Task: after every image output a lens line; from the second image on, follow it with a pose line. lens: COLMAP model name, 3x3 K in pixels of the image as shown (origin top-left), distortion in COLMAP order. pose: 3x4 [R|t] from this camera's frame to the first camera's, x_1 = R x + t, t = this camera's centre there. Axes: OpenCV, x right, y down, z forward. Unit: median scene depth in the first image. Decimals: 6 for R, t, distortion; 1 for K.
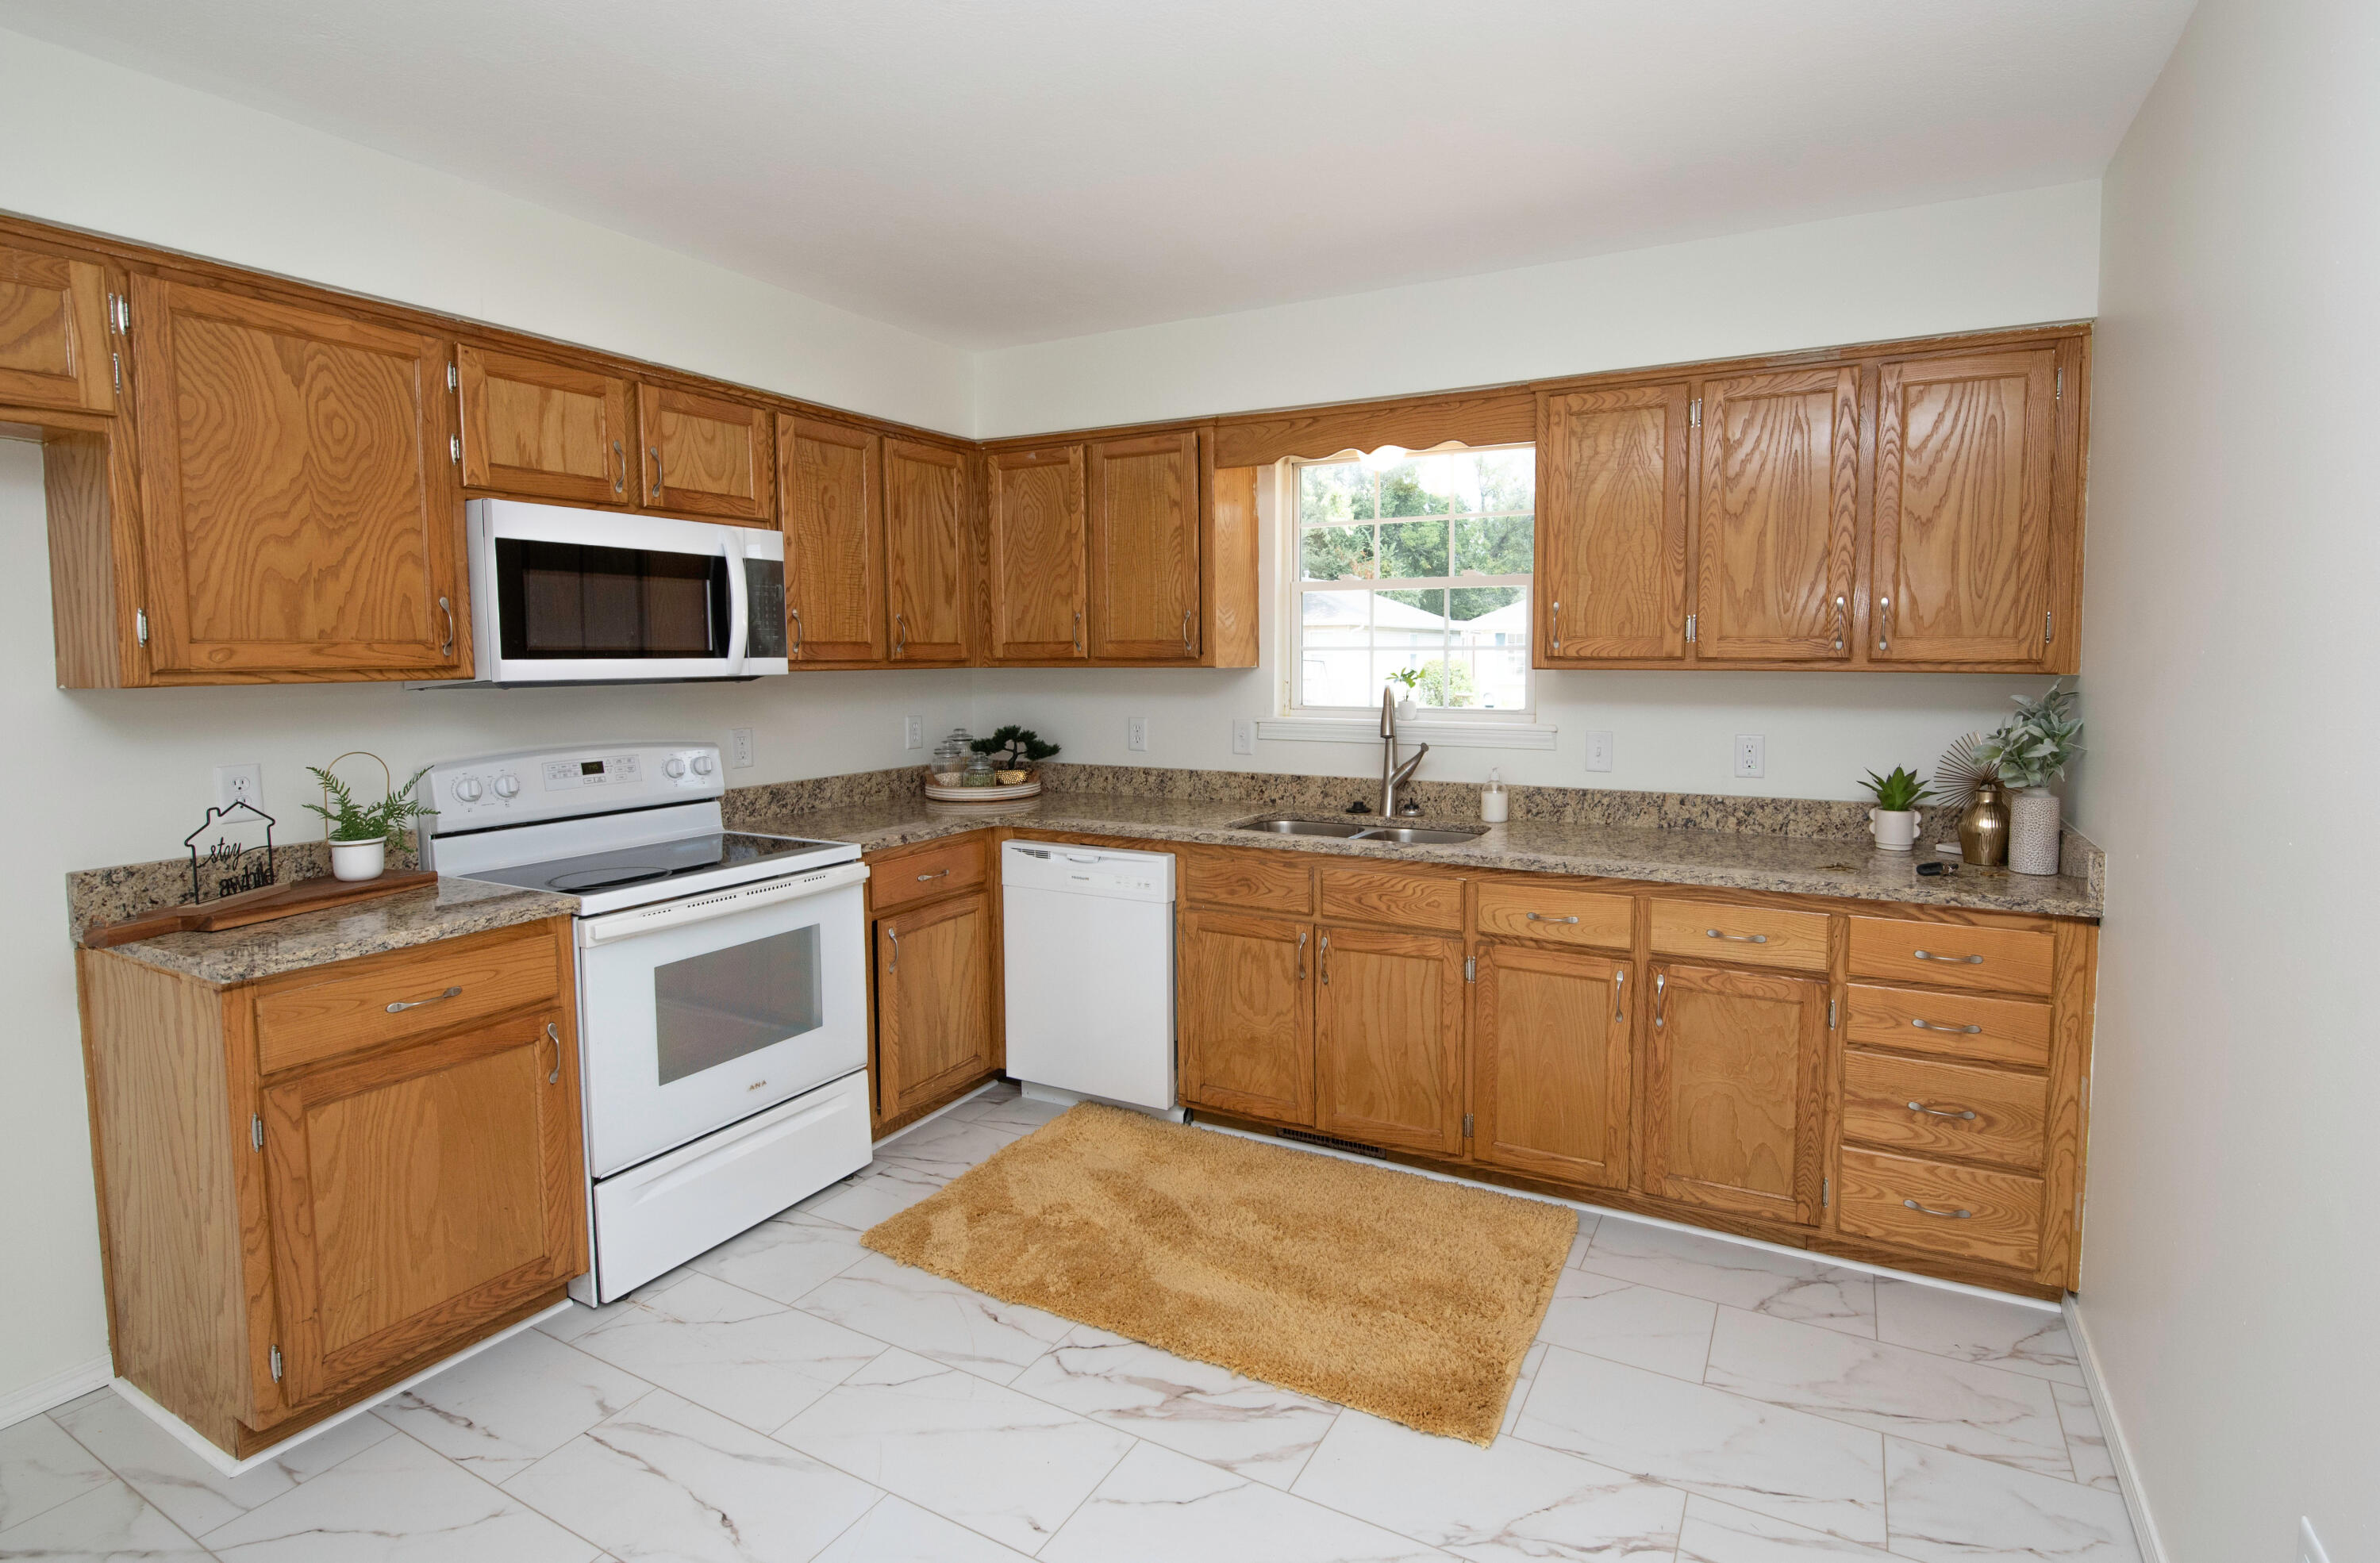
lens RADIAL K [[1223.2, 0, 1241.2], [0, 1223.2, 778.7], [0, 0, 1]] dist [0.000591, -0.020419]
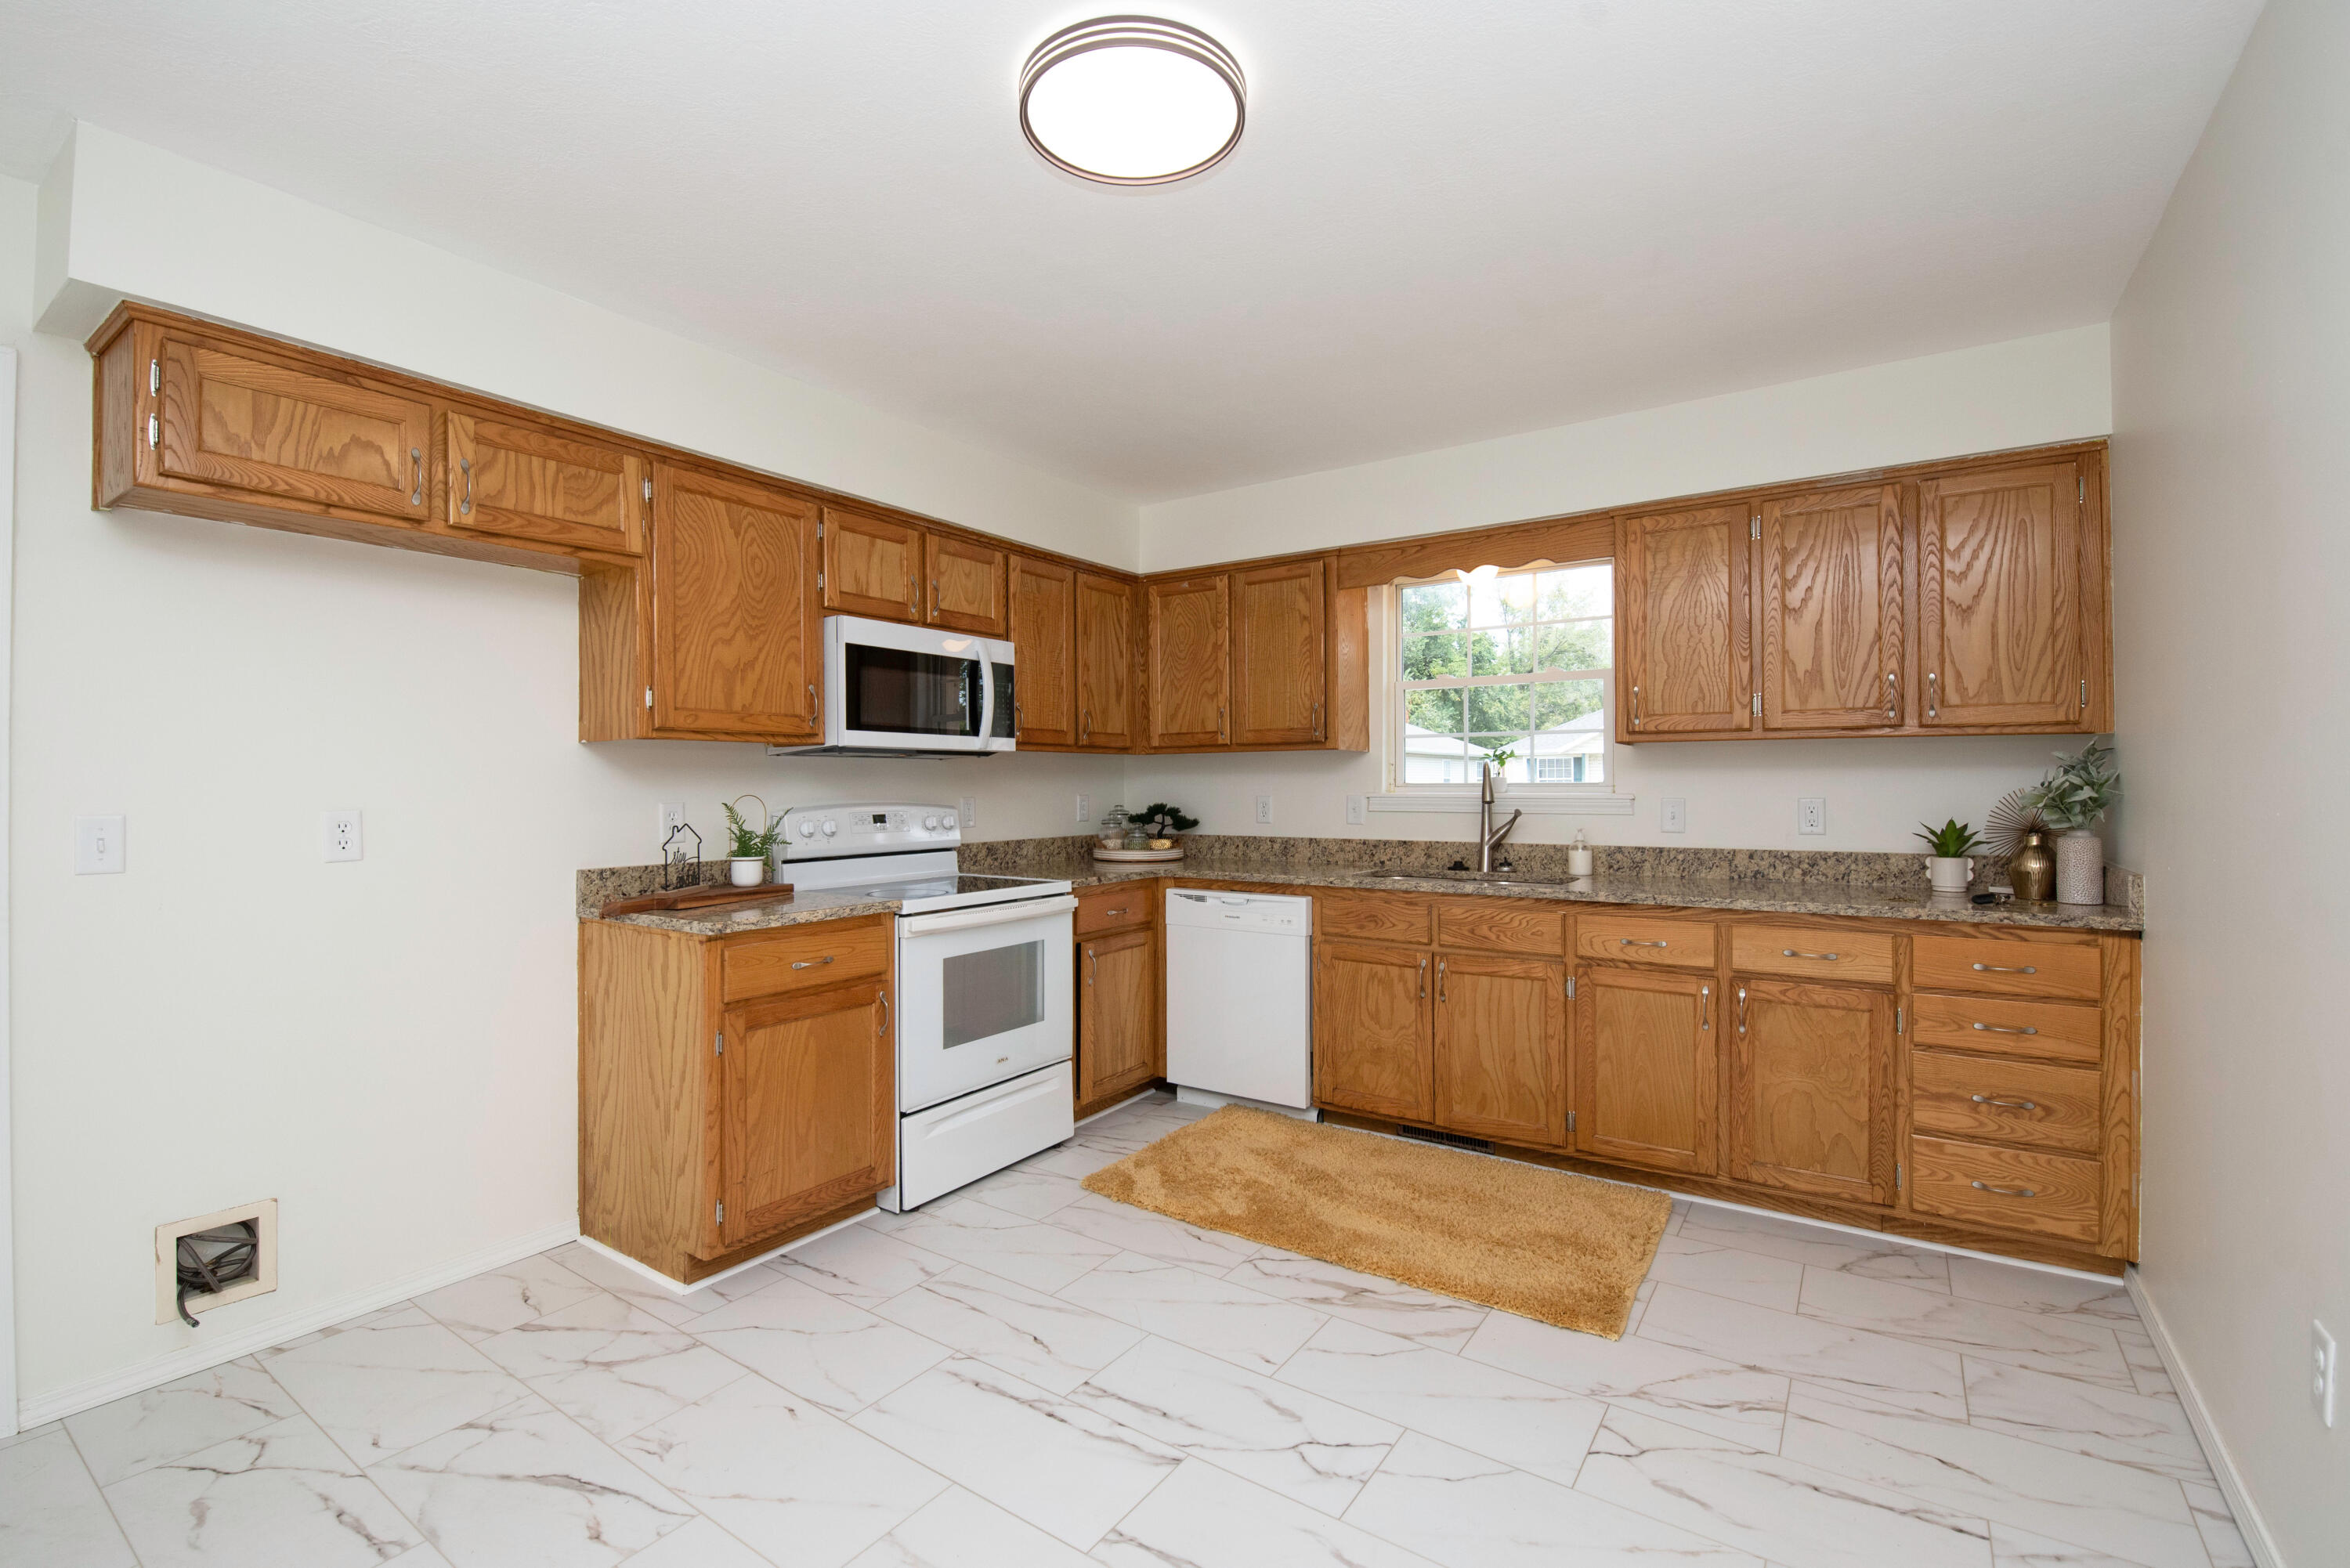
lens RADIAL K [[1046.9, 0, 1175.0], [0, 1046.9, 784.0], [0, 0, 1]] dist [-0.004867, -0.012394]
pose [[0.989529, -0.001576, -0.144327, -0.056854], [-0.009289, 0.997172, -0.074575, 0.042343], [0.144036, 0.075135, 0.986716, -0.098474]]
